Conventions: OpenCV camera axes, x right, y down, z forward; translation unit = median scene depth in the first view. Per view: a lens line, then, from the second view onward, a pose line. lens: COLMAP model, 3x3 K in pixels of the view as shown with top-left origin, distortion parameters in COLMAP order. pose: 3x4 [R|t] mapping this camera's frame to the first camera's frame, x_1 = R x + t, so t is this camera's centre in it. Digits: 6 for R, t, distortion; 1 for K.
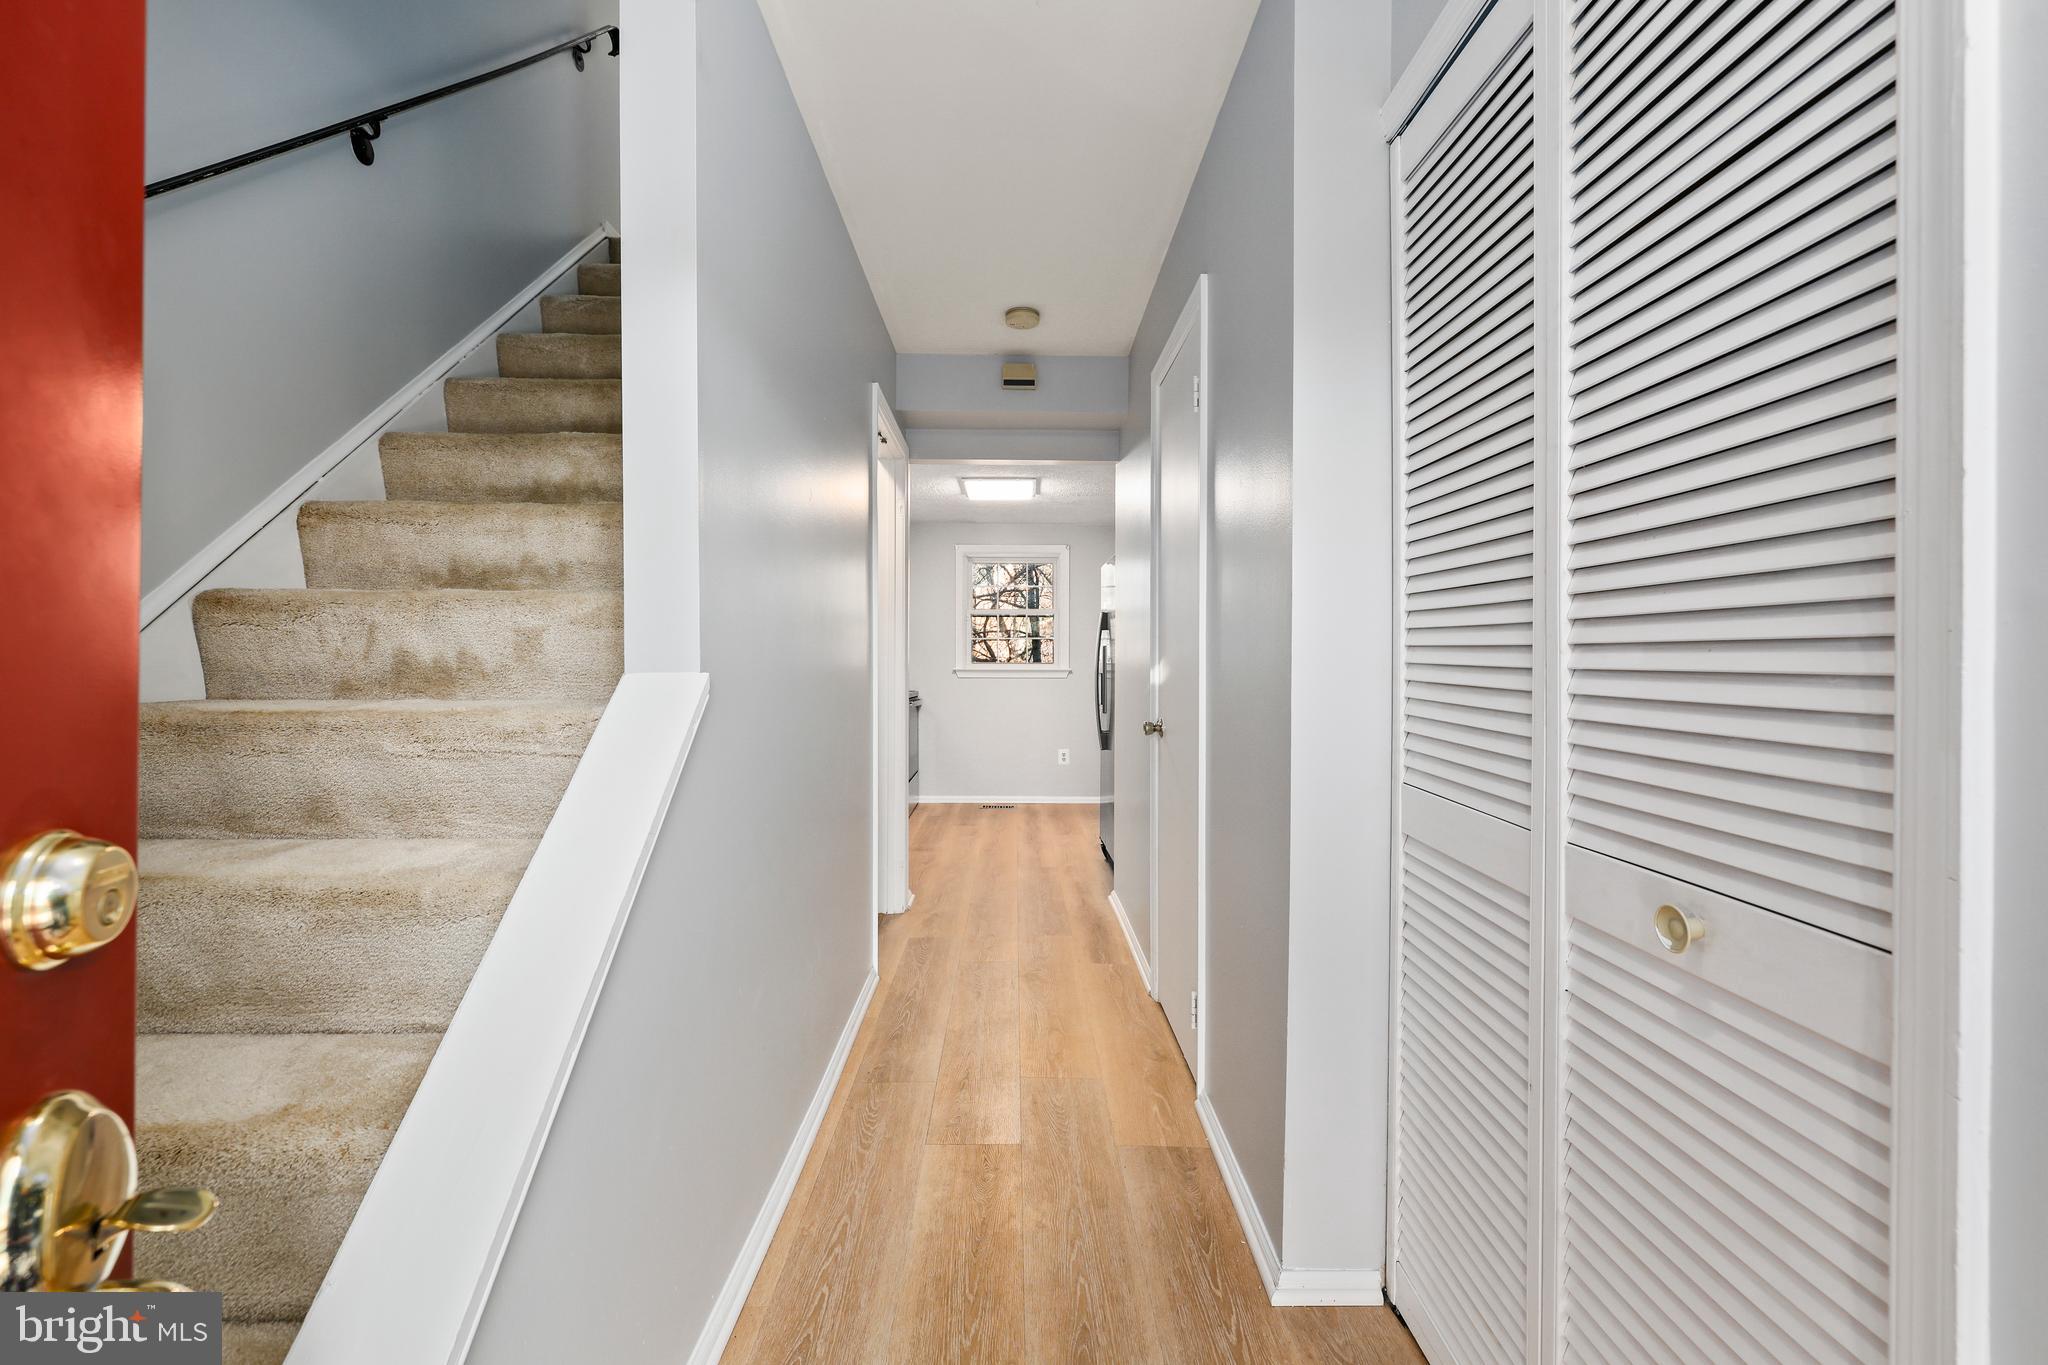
lens RADIAL K [[861.4, 0, 1016.6], [0, 861.4, 668.0], [0, 0, 1]] dist [0.001301, -0.000219]
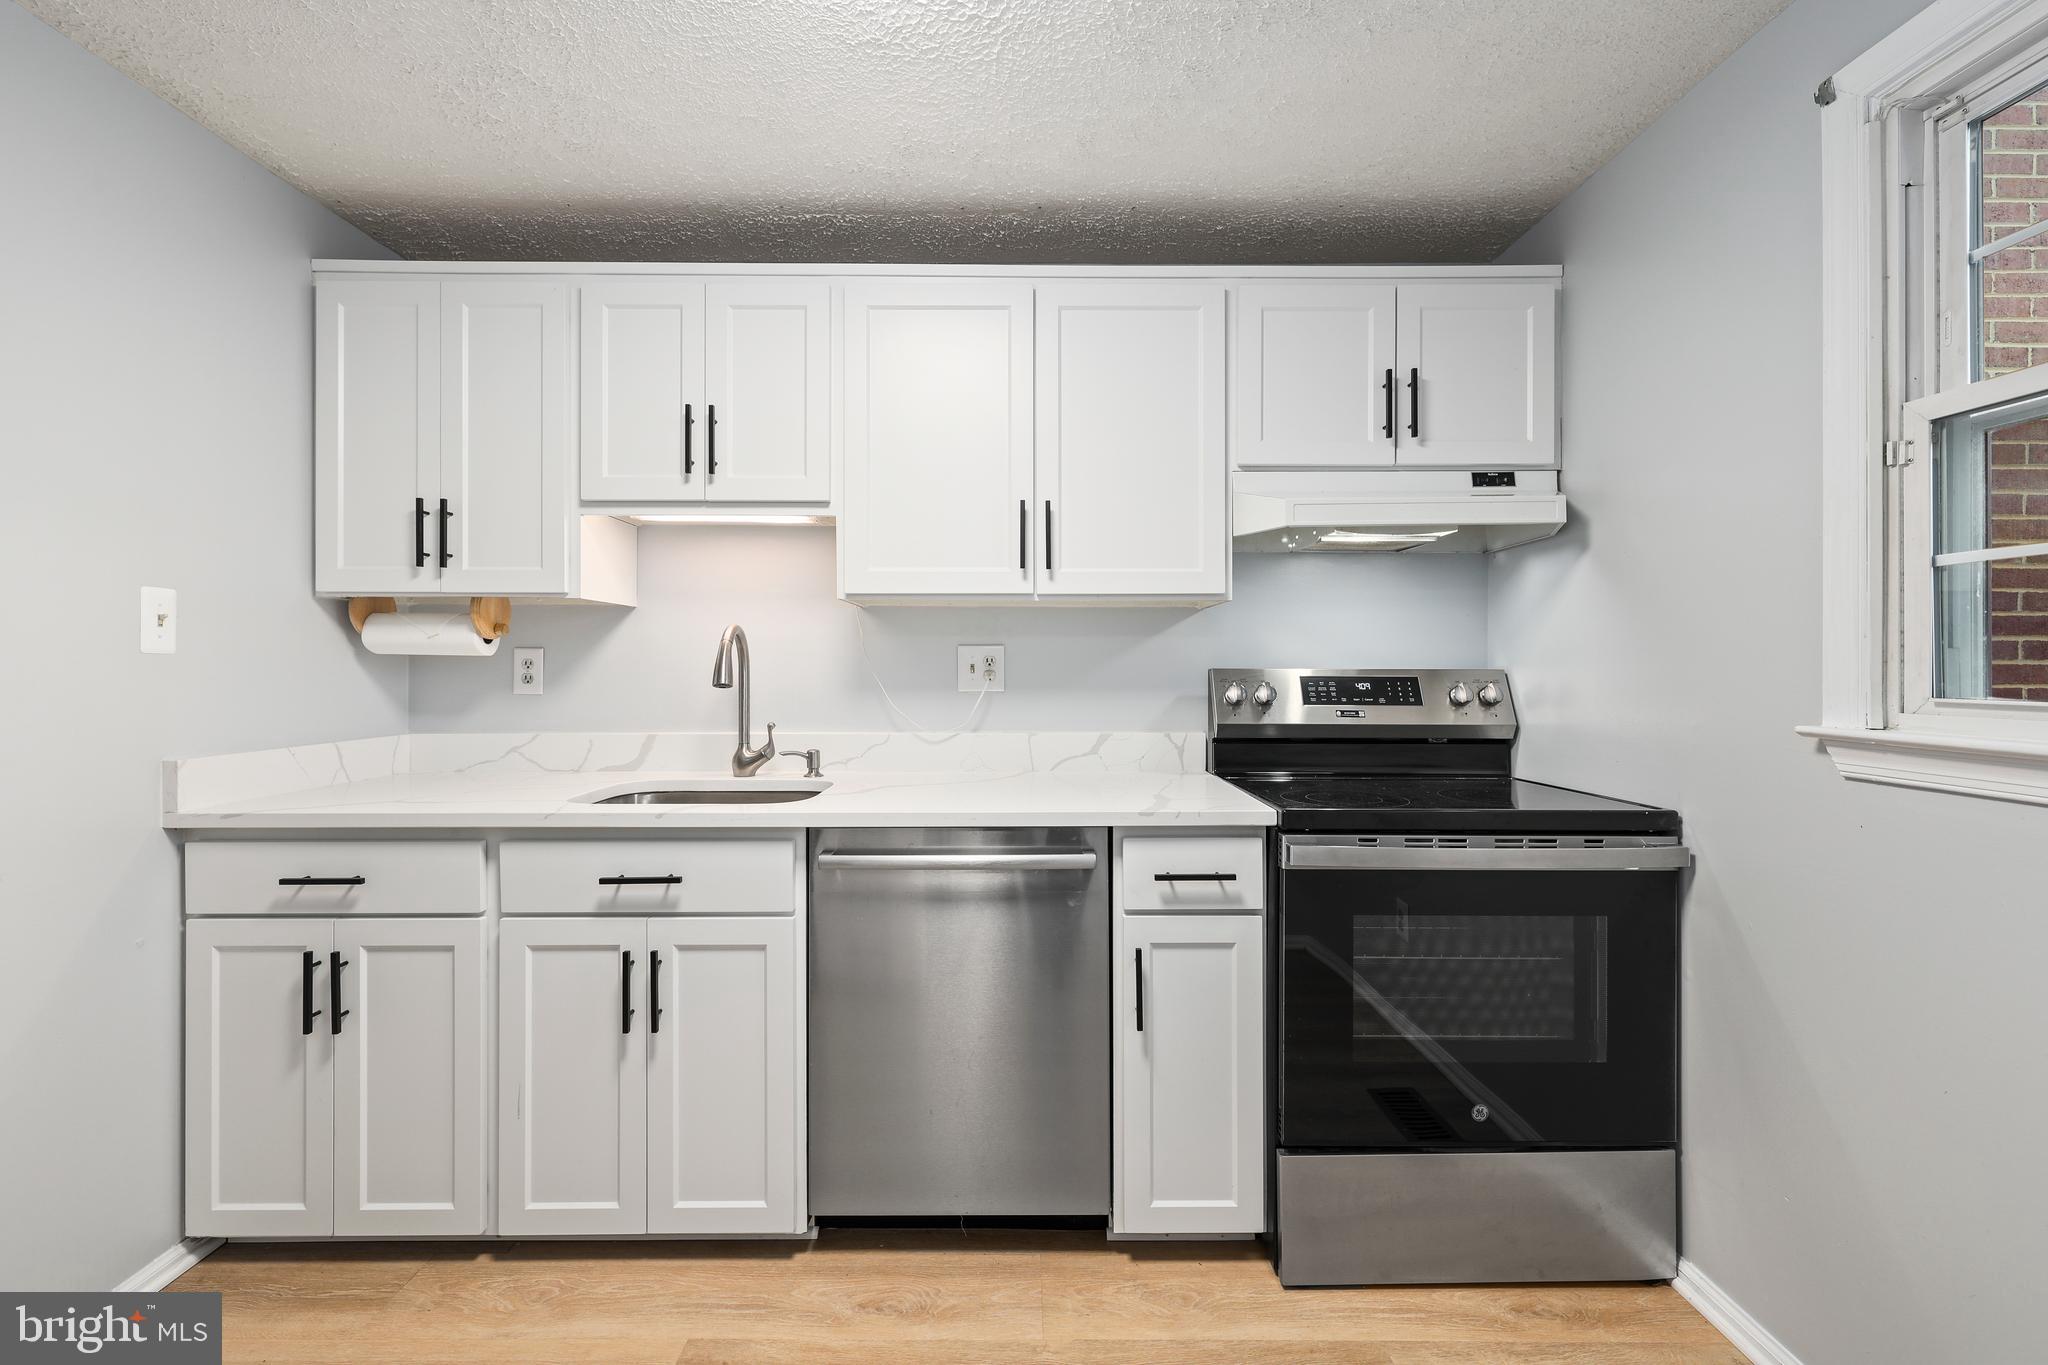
lens RADIAL K [[861.4, 0, 1026.9], [0, 861.4, 664.9], [0, 0, 1]] dist [0.001301, -0.000219]
pose [[0.002254, 0.002342, -0.999995, 0.458601], [-0.003654, 0.999991, 0.002333, -0.050859], [0.999991, 0.003649, 0.002263, 3.125000]]
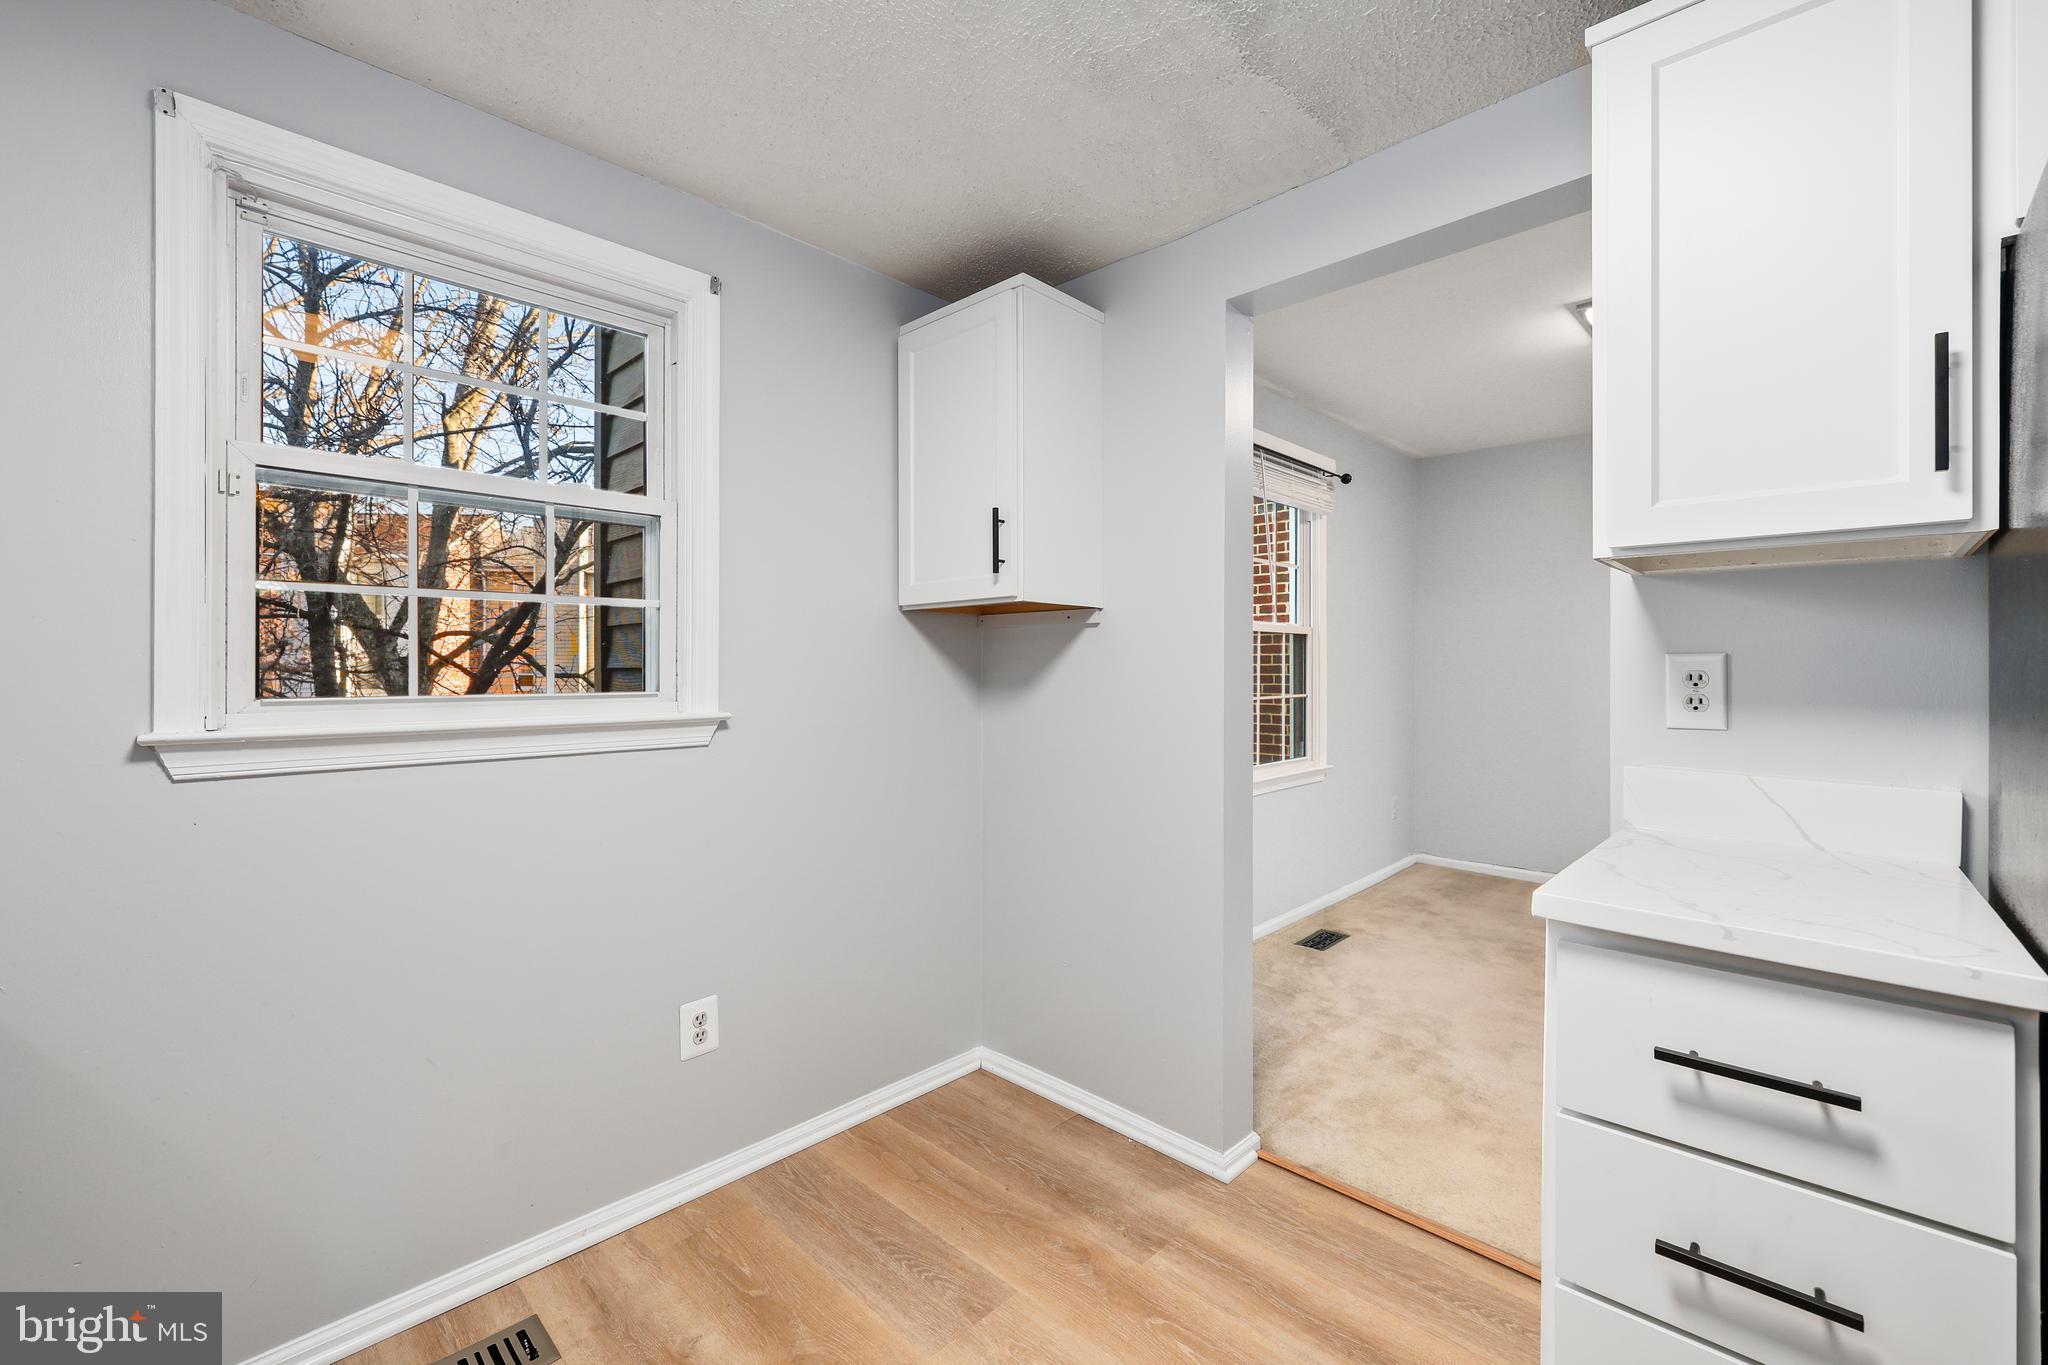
lens RADIAL K [[861.4, 0, 1022.7], [0, 861.4, 658.2], [0, 0, 1]] dist [0.001301, -0.000219]
pose [[0.700490, 0.008825, 0.713607, -0.274514], [0.004123, 0.999857, -0.016412, -0.047230], [-0.713650, 0.014439, 0.700354, 2.775271]]
